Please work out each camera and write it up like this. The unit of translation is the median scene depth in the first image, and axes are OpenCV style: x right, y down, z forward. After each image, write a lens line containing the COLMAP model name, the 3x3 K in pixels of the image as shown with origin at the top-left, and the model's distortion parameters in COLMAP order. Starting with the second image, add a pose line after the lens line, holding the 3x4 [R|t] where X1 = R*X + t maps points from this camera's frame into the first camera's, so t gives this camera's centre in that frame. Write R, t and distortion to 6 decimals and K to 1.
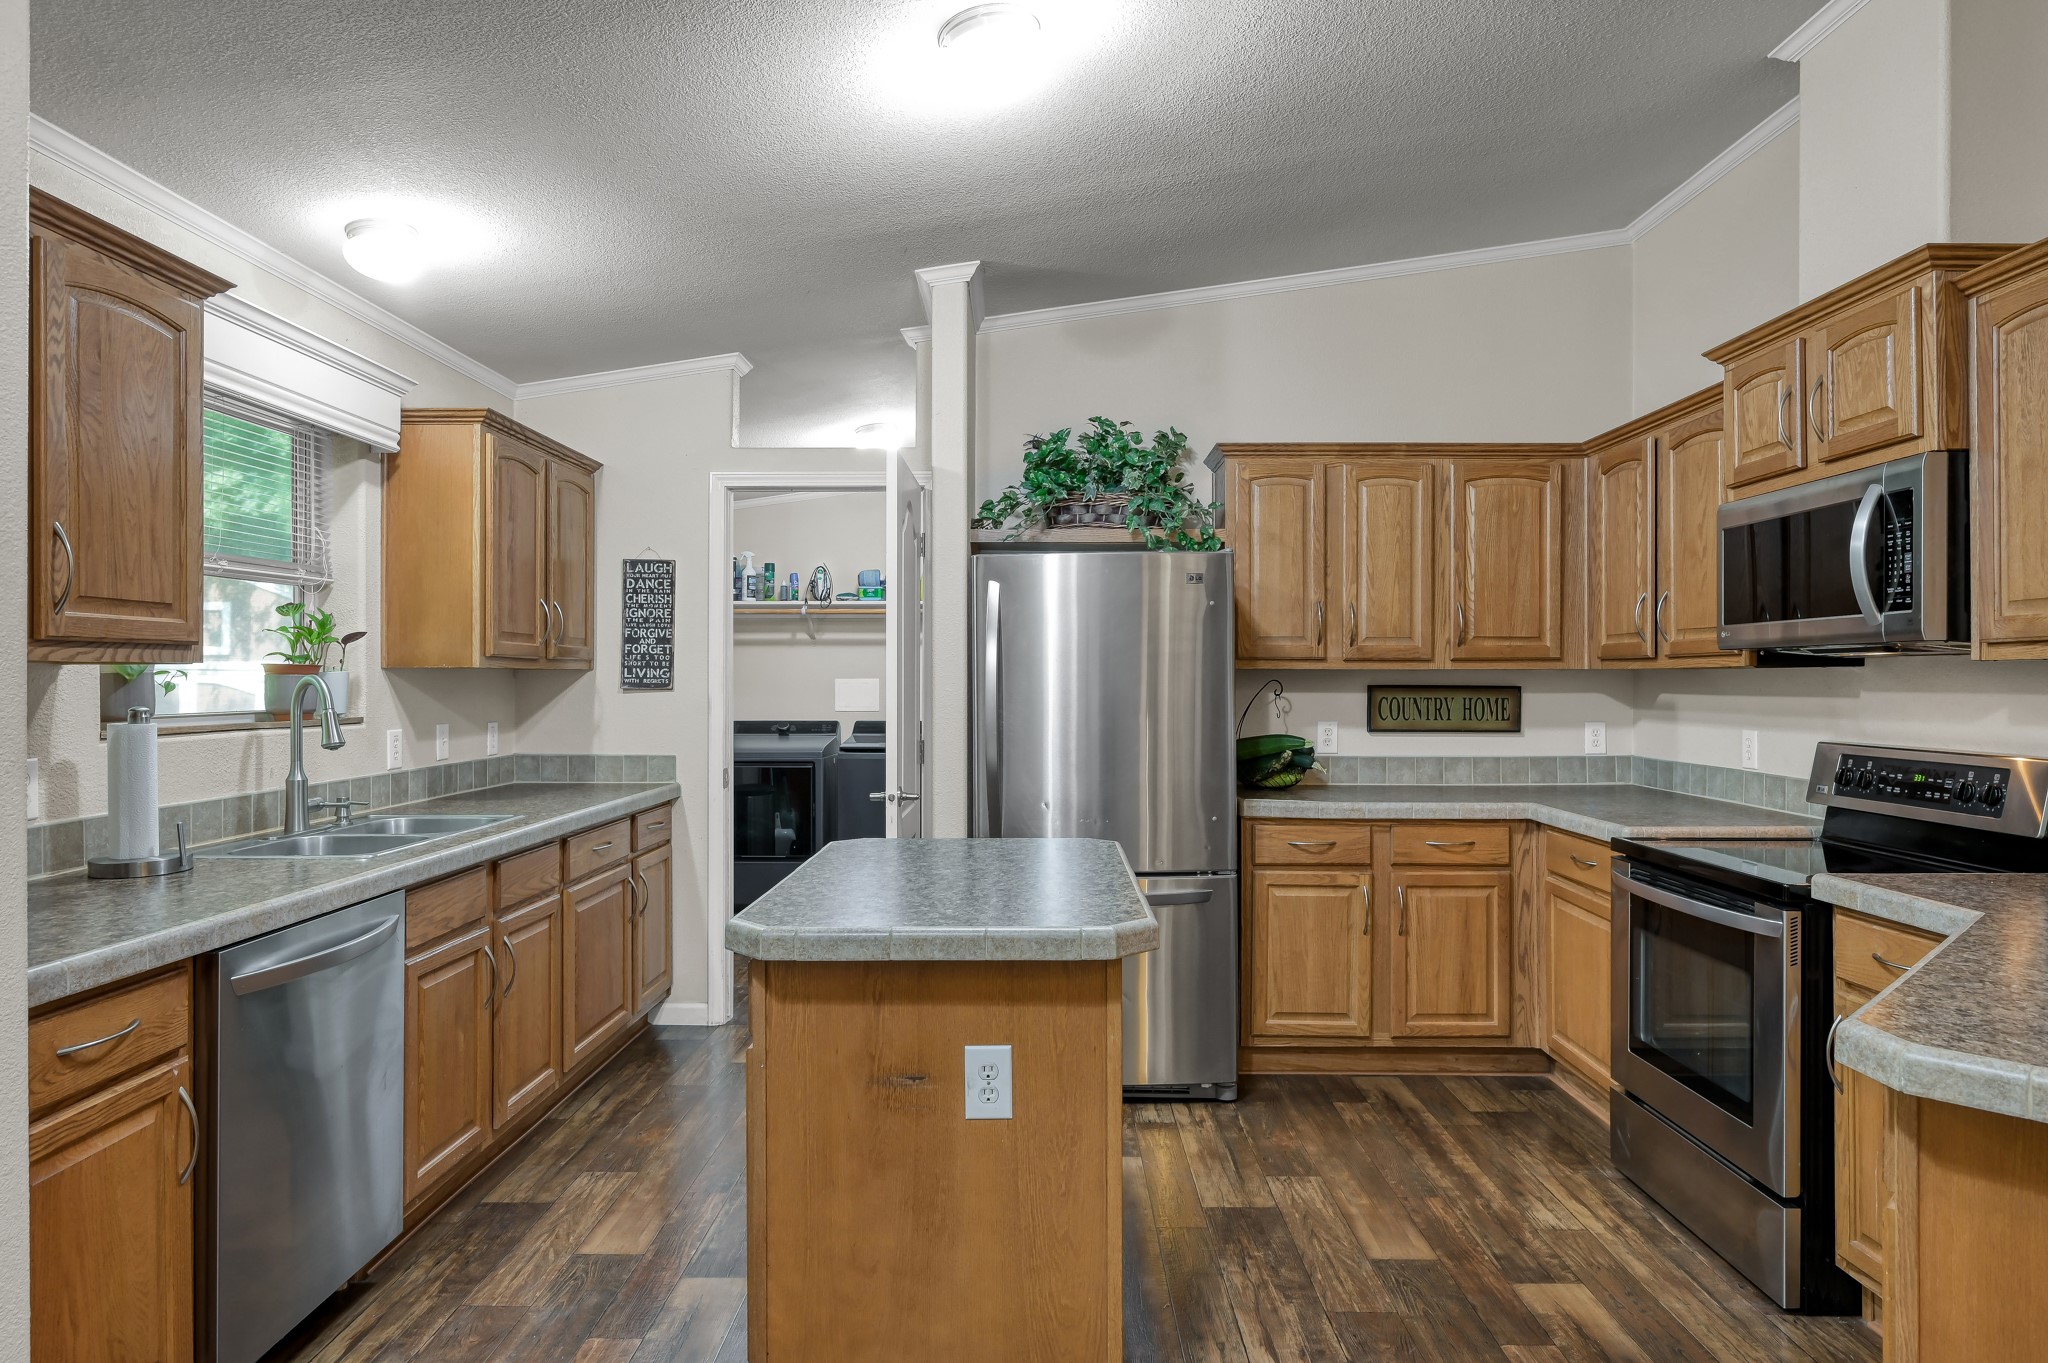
lens RADIAL K [[1191.4, 0, 1058.7], [0, 1191.4, 679.3], [0, 0, 1]] dist [0.010612, -0.000931]
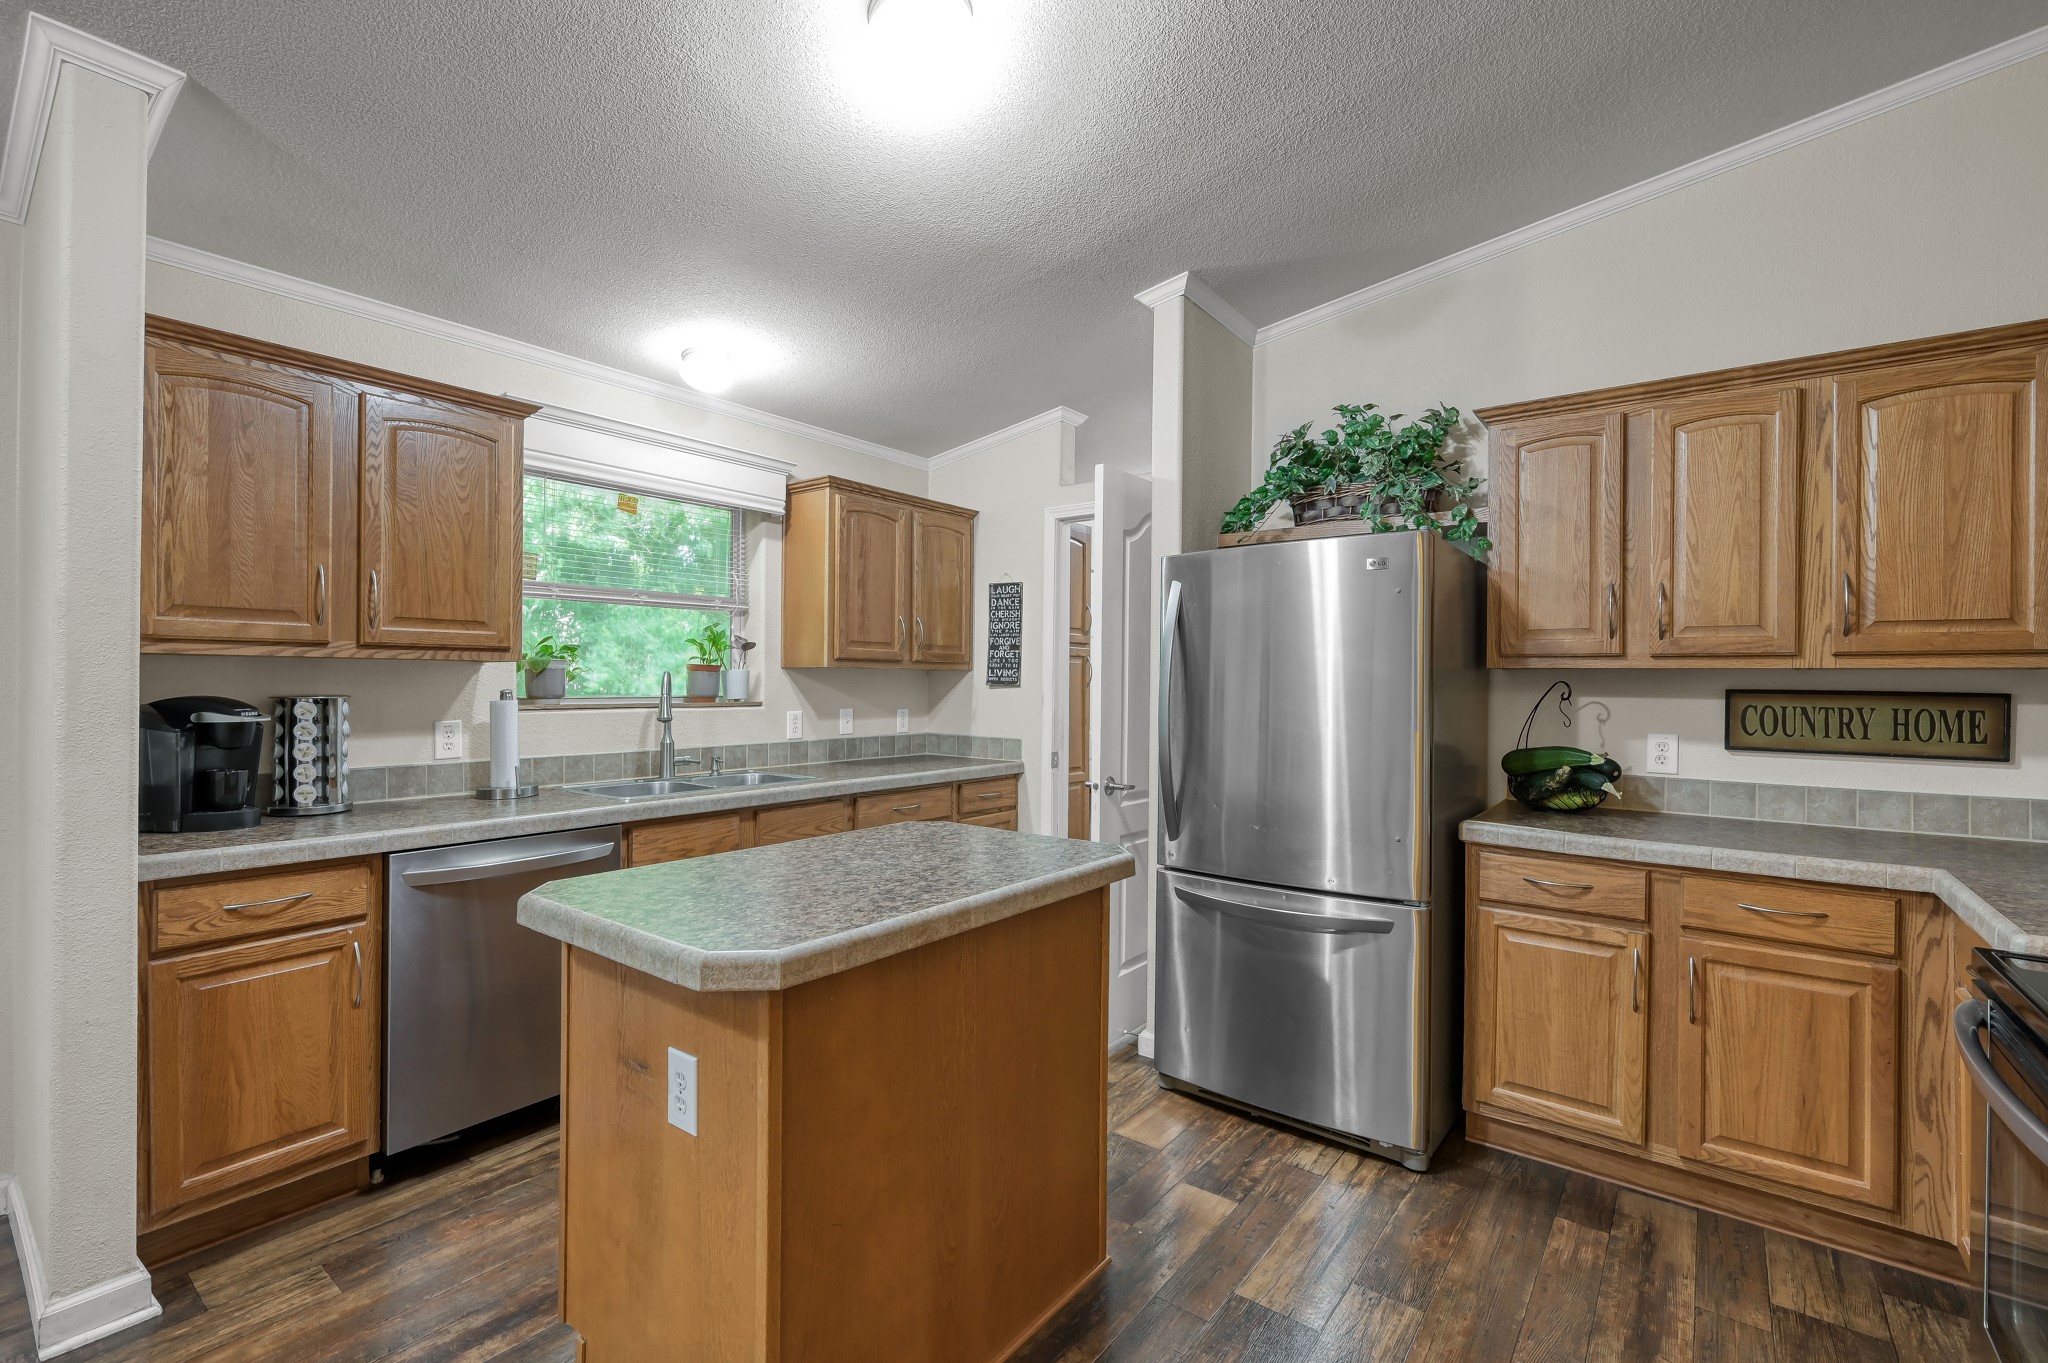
lens RADIAL K [[906.3, 0, 1023.2], [0, 906.3, 679.7], [0, 0, 1]] dist [0.004447, -0.000597]
pose [[0.795319, 0.005477, -0.606166, 0.296195], [-0.008528, 0.999961, -0.002155, 0.004394], [0.606131, 0.006883, 0.795335, 0.292081]]
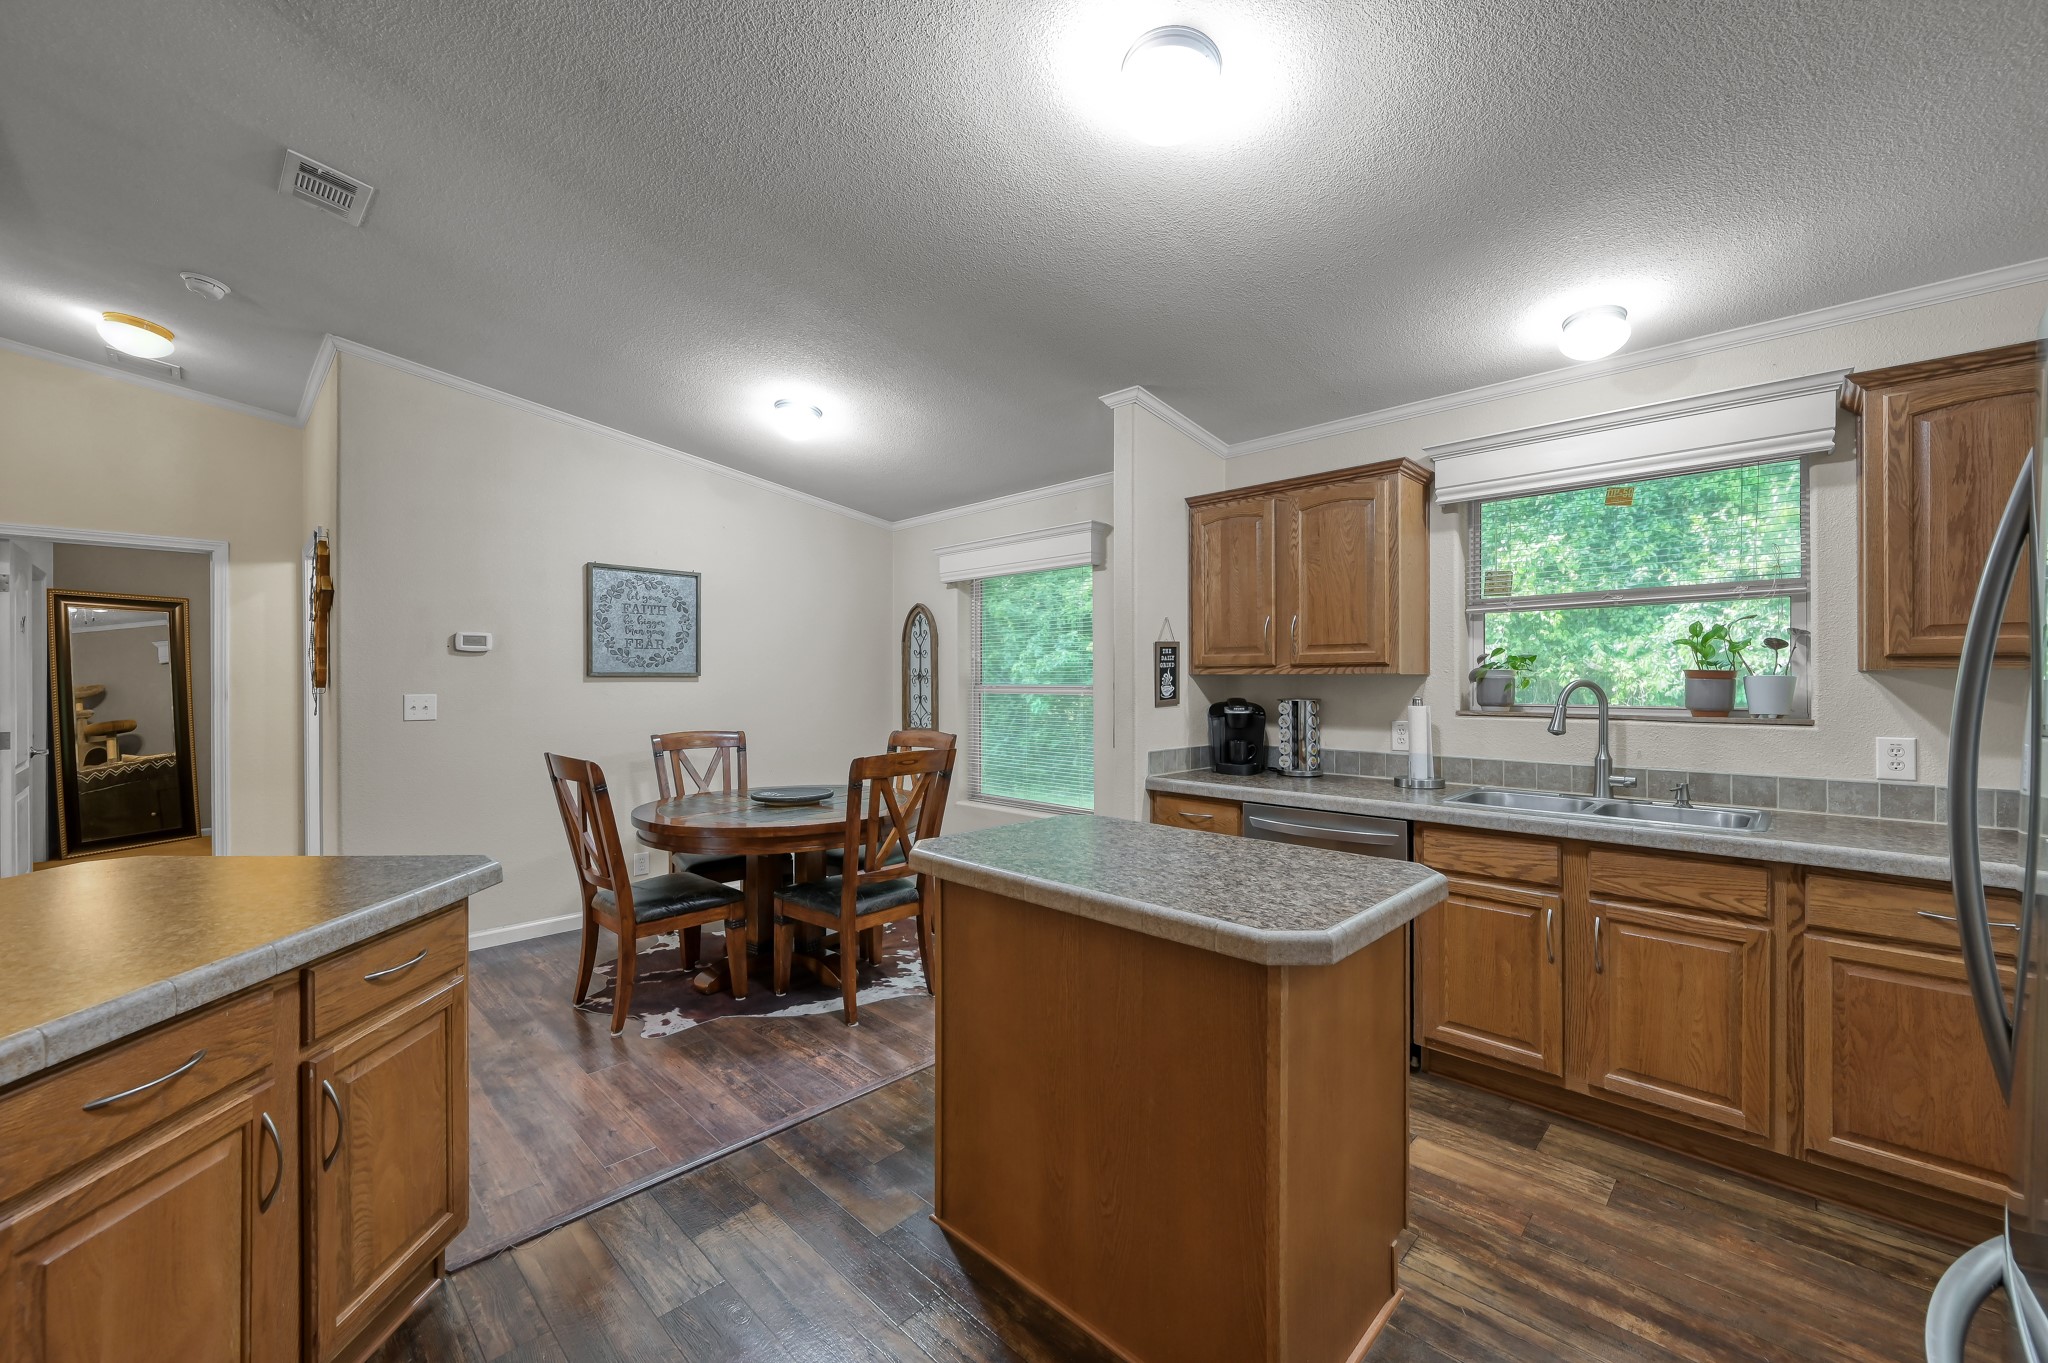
lens RADIAL K [[808.5, 0, 1075.7], [0, 808.5, 702.2], [0, 0, 1]] dist [-0.005243, 0.000569]
pose [[-0.689636, 0.022907, -0.723794, 0.315029], [0.001998, 0.999556, 0.029731, -0.004626], [0.724153, 0.019058, -0.689376, 0.918296]]
